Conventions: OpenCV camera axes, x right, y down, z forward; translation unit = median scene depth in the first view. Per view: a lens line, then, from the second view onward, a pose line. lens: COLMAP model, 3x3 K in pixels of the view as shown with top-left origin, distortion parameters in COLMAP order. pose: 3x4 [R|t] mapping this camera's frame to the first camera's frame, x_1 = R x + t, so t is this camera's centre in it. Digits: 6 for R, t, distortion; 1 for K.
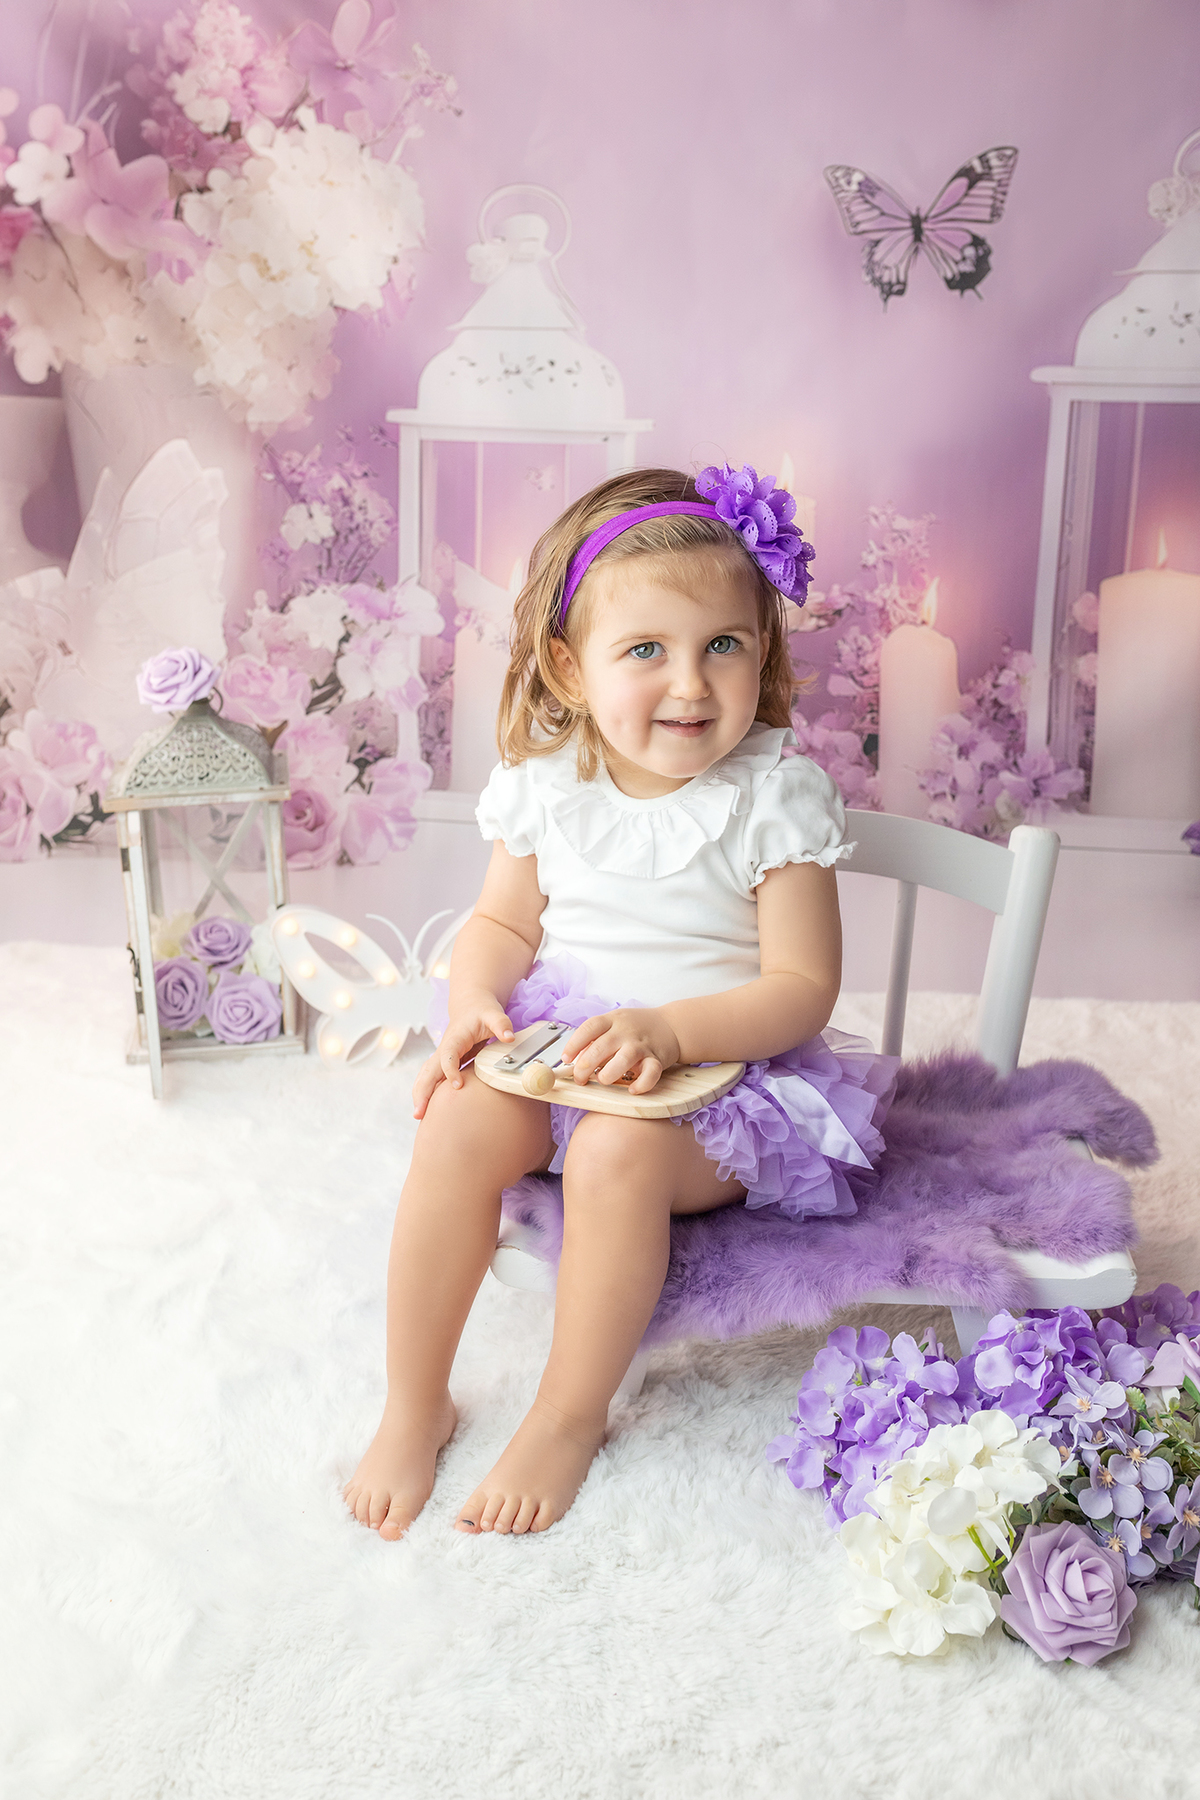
lens RADIAL K [[1738.0, 0, 598.4], [0, 1738.0, 898.1], [0, 0, 1]] dist [0.004494, -0.000113]
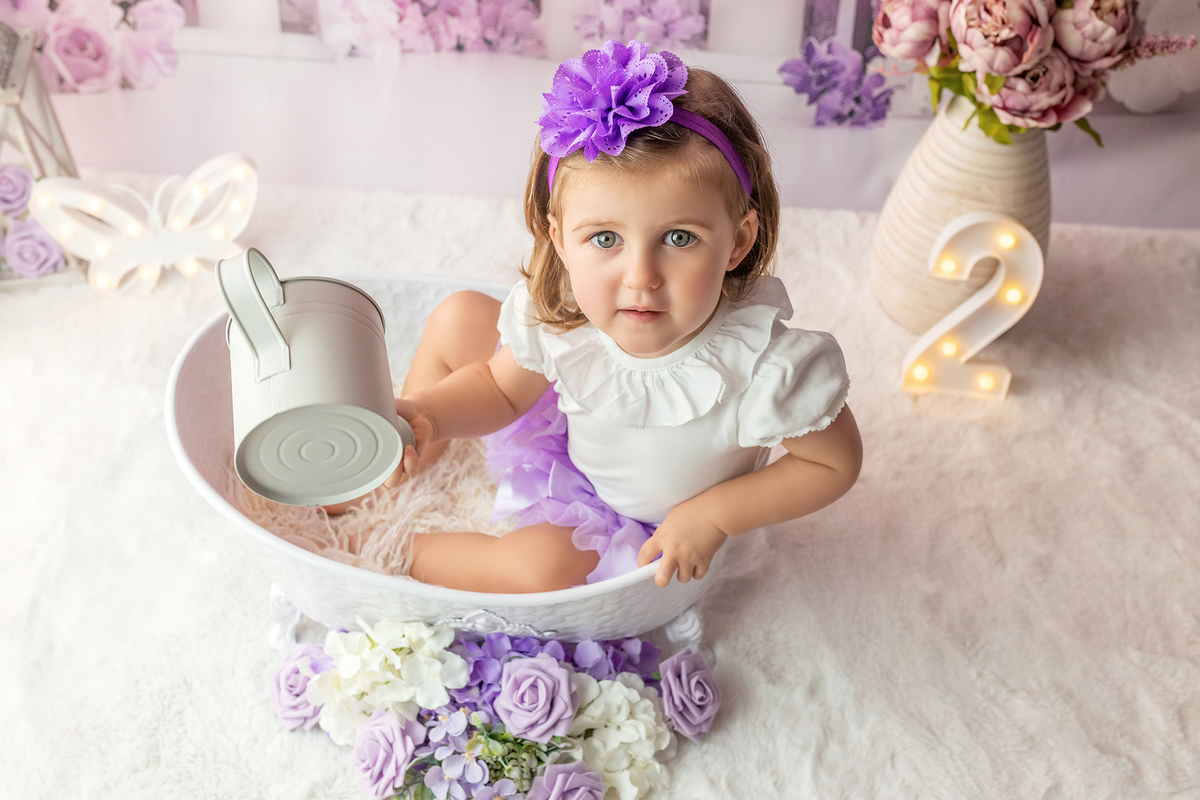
lens RADIAL K [[1167.6, 0, 595.9], [0, 1167.6, 394.1], [0, 0, 1]] dist [0.005868, 0.001851]
pose [[0.999105, -0.025754, 0.033554, 0.165893], [0.008270, 0.896901, 0.442154, -0.199660], [-0.041482, -0.441481, 0.896311, 0.132602]]
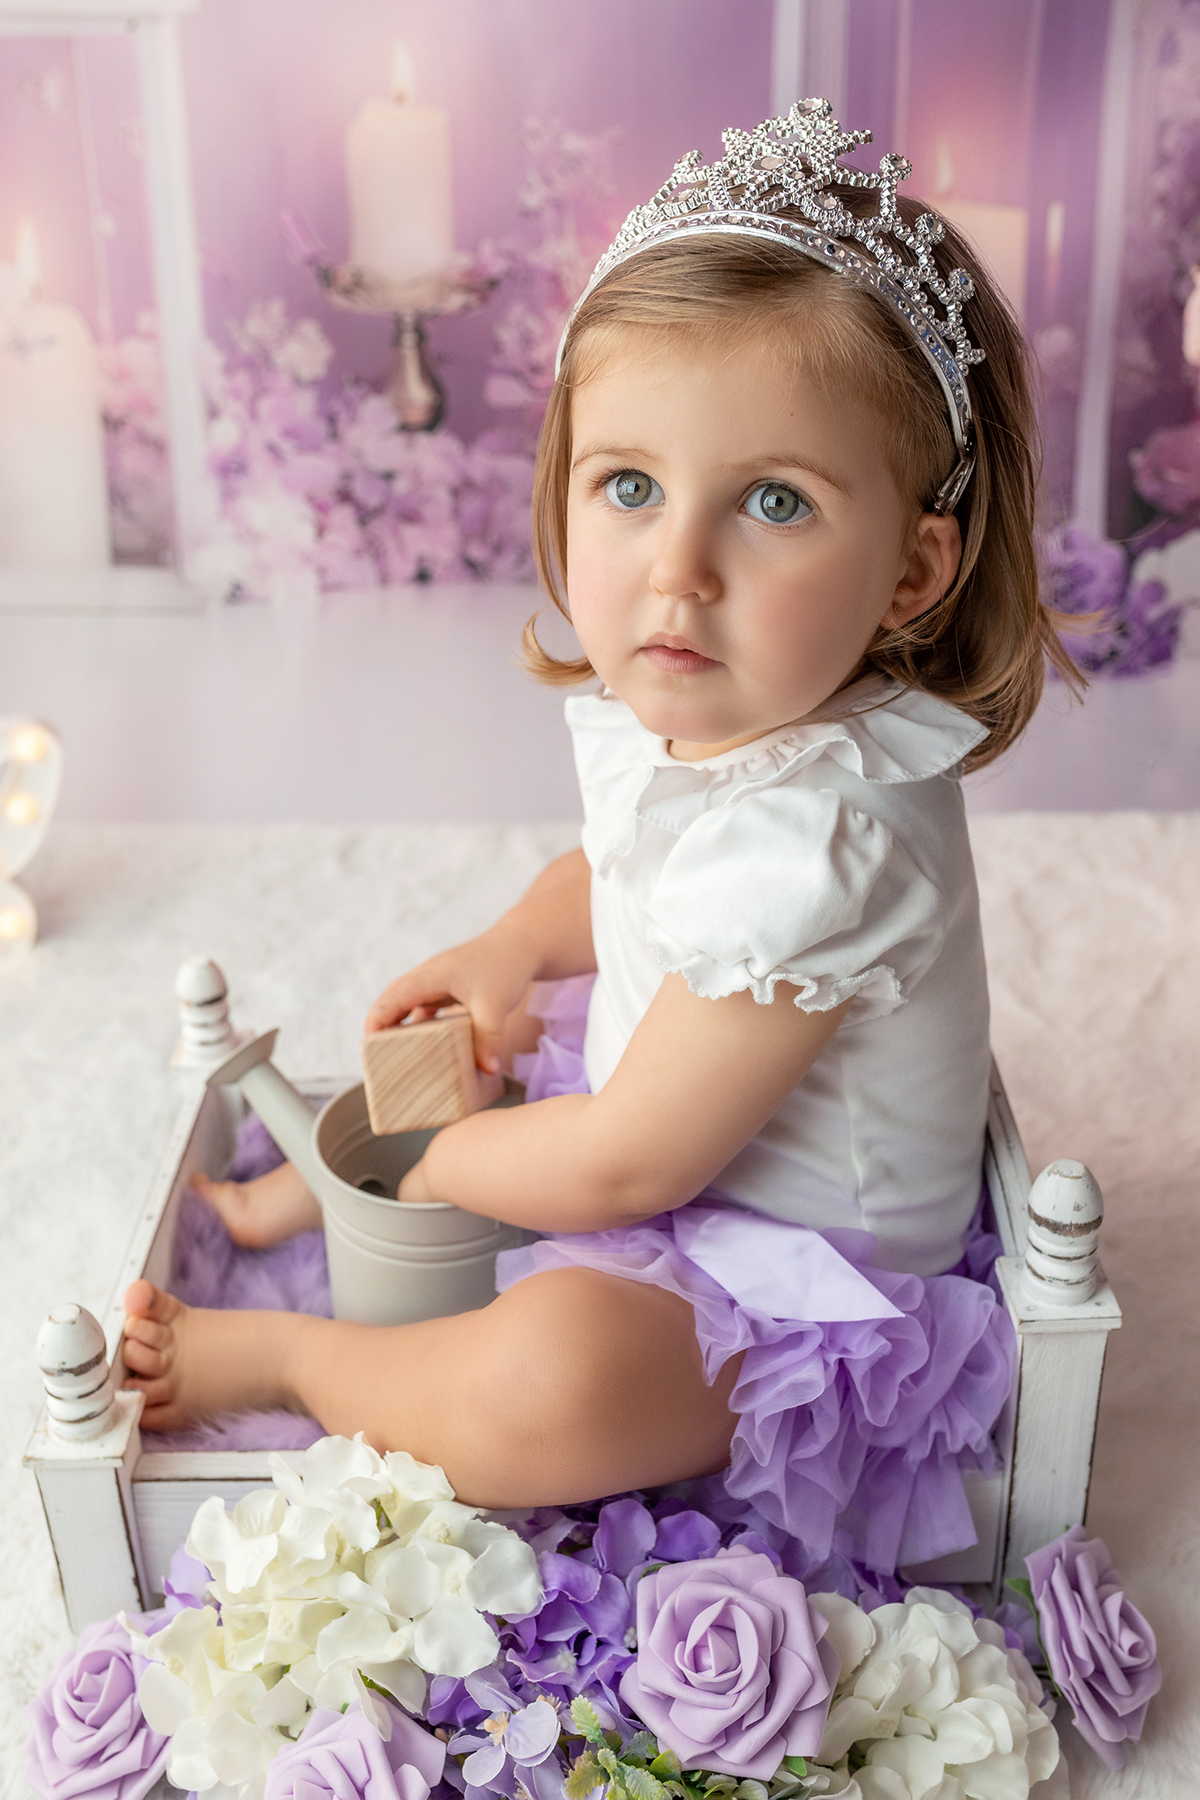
lens RADIAL K [[1762.6, 0, 596.3], [0, 1762.6, 921.3], [0, 0, 1]] dist [0.008492, 0.008433]
pose [[0.996191, -0.059334, 0.063890, 0.118446], [0.048024, 0.984967, 0.165933, -0.026936], [-0.072775, -0.162233, 0.984065, 0.255195]]
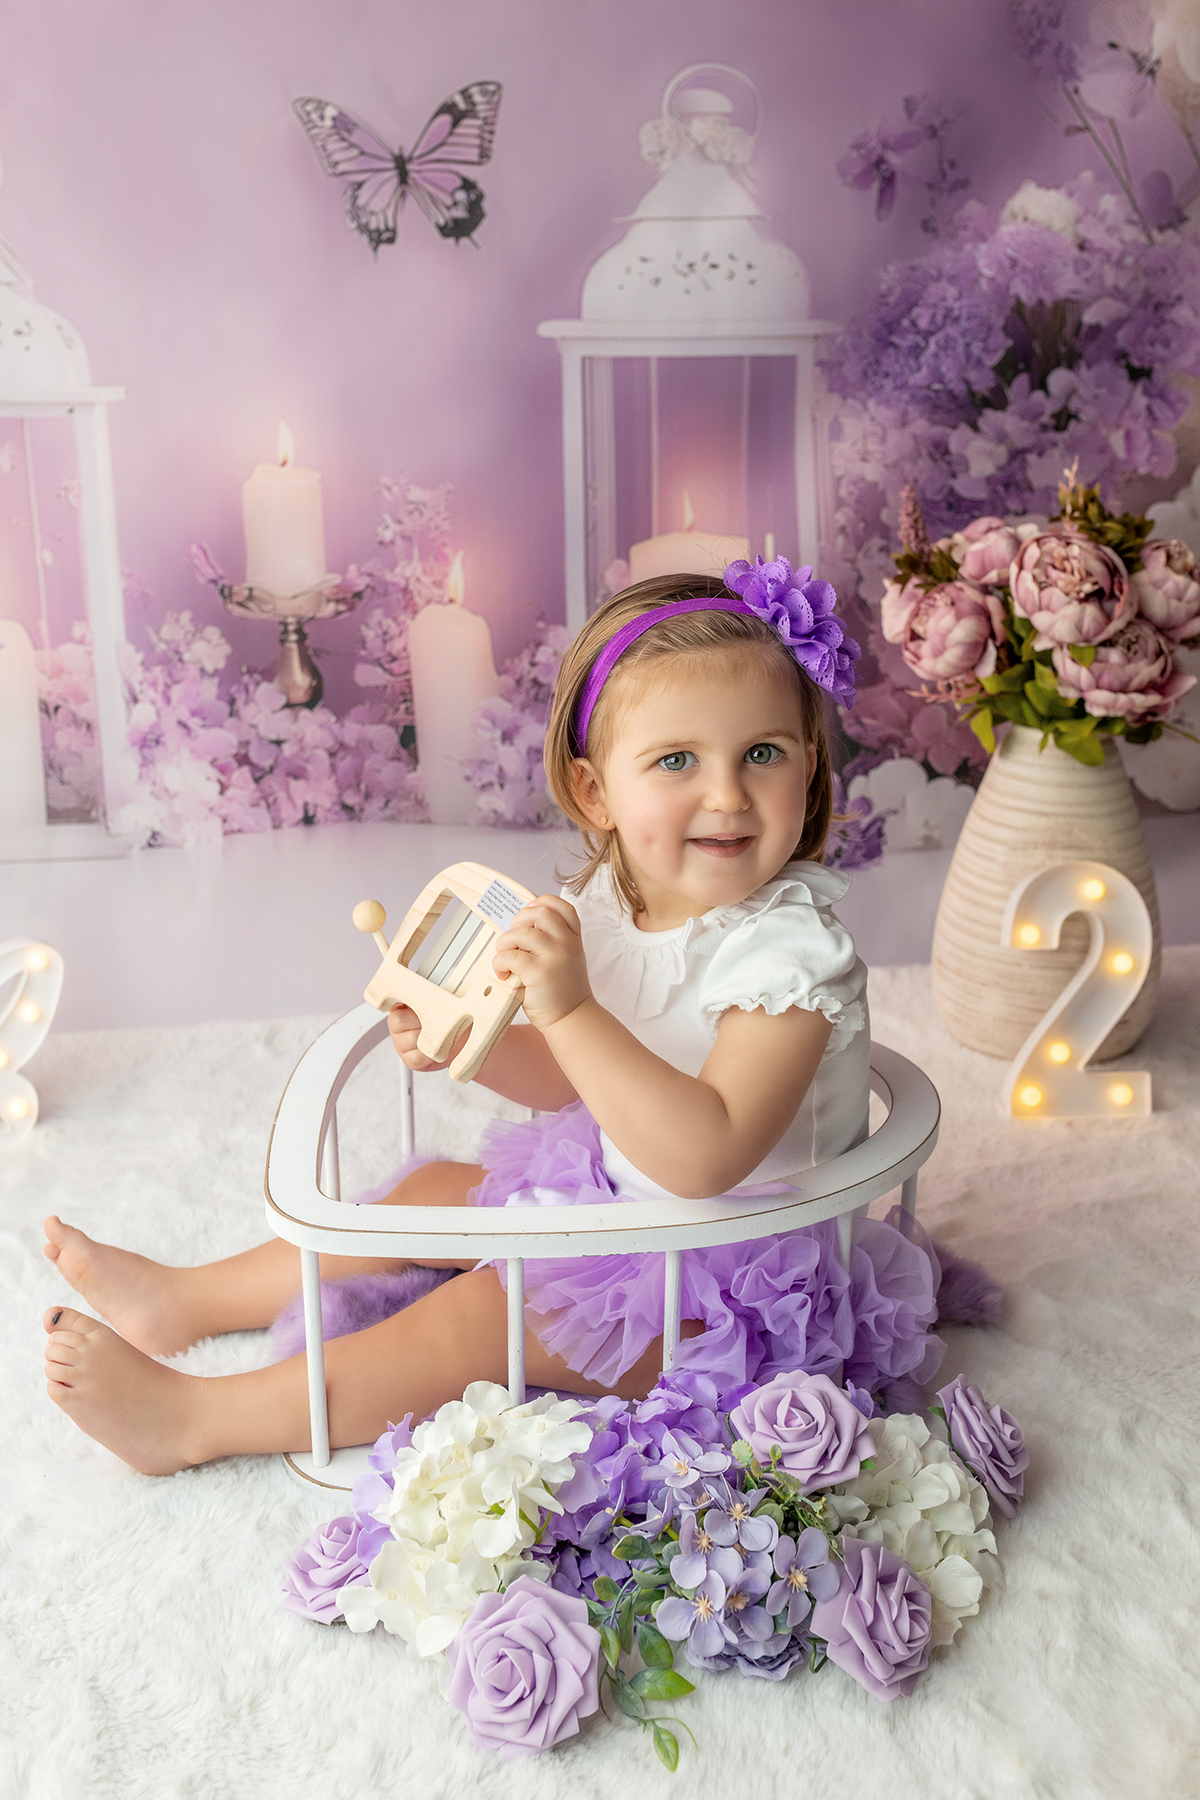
lens RADIAL K [[1740.8, 0, 605.2], [0, 1740.8, 899.3], [0, 0, 1]] dist [0.006402, -0.003199]
pose [[0.955259, -0.103207, 0.277181, -0.007381], [0.101488, 0.994624, 0.020581, -0.011537], [-0.277815, 0.008471, 0.960597, 0.089839]]
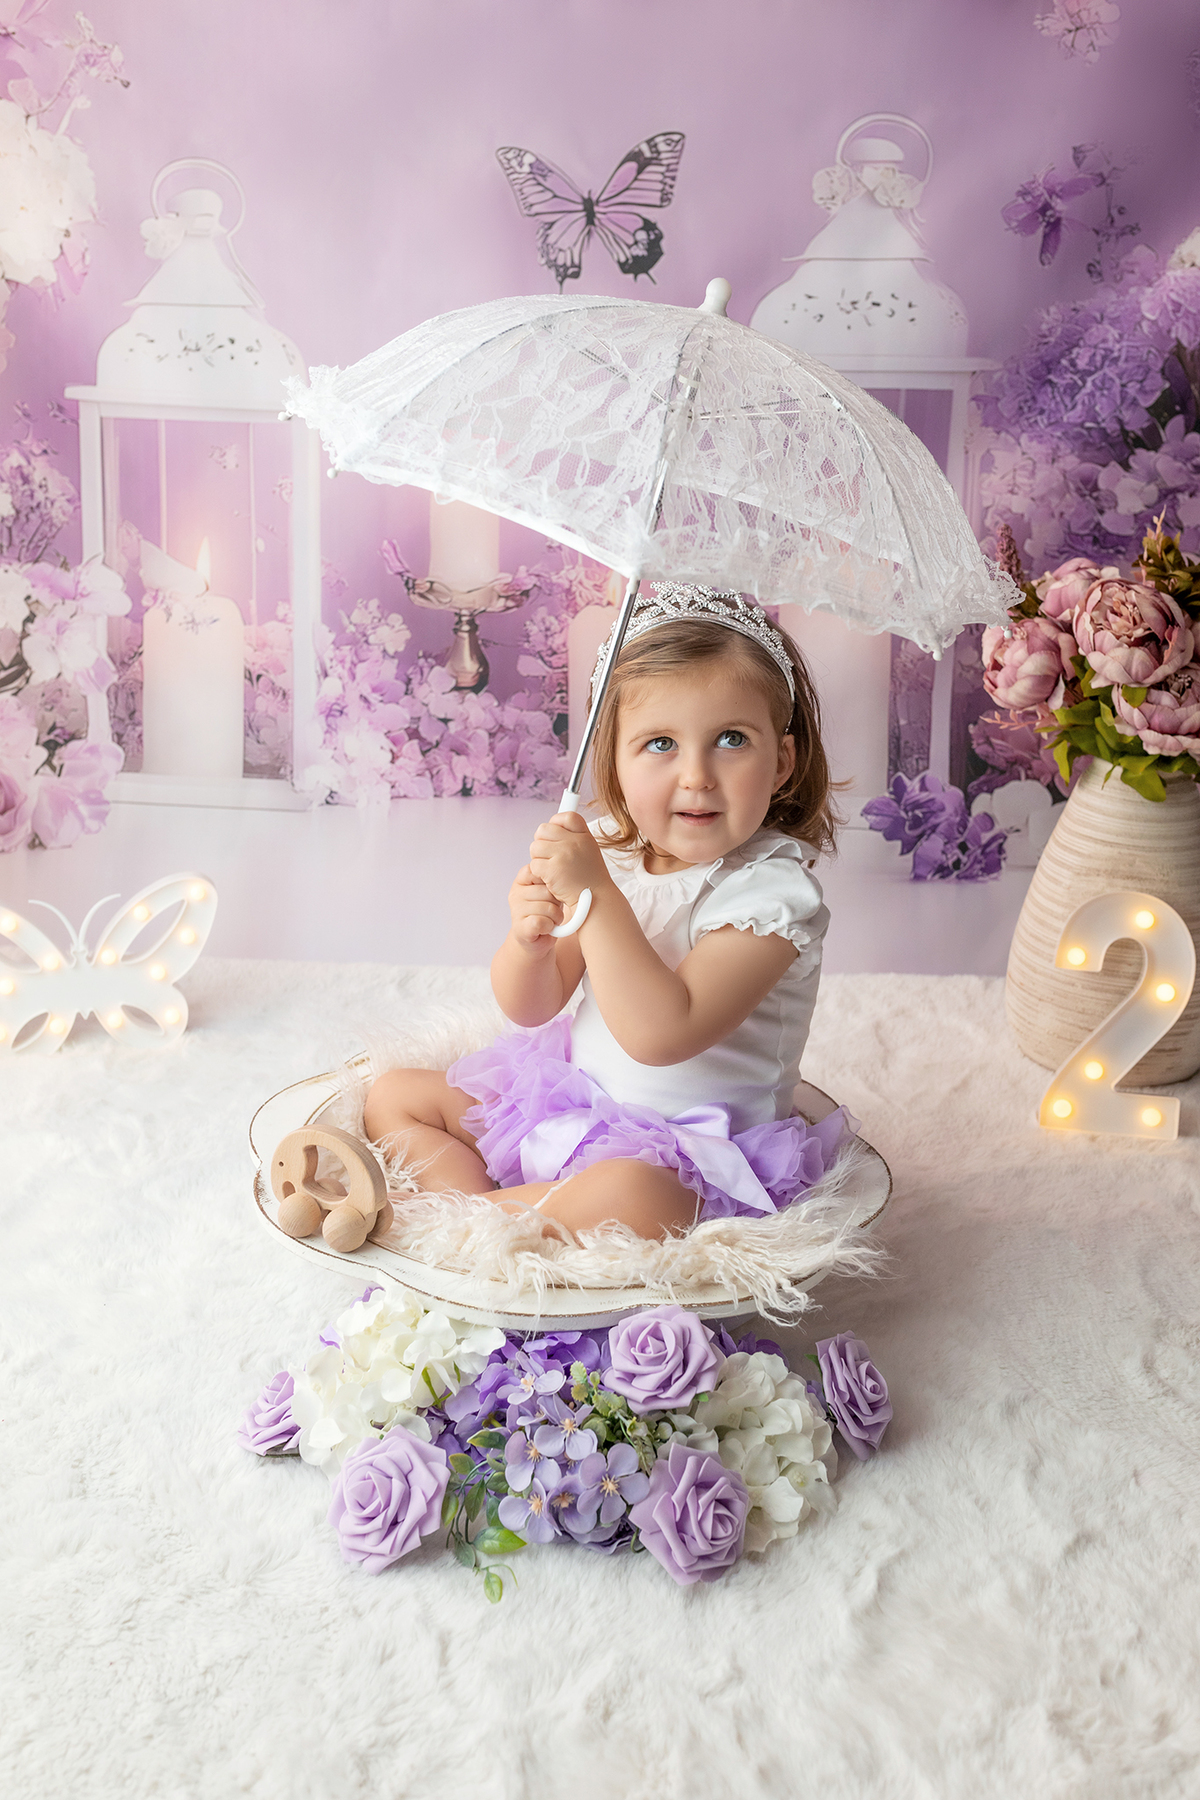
lens RADIAL K [[1739.1, 0, 599.3], [0, 1739.1, 906.7], [0, 0, 1]] dist [0.003911, -0.000515]
pose [[0.996865, -0.012960, 0.078050, 0.099298], [0.011187, 0.999670, 0.023110, -0.005434], [-0.078324, -0.022165, 0.996682, -0.013129]]
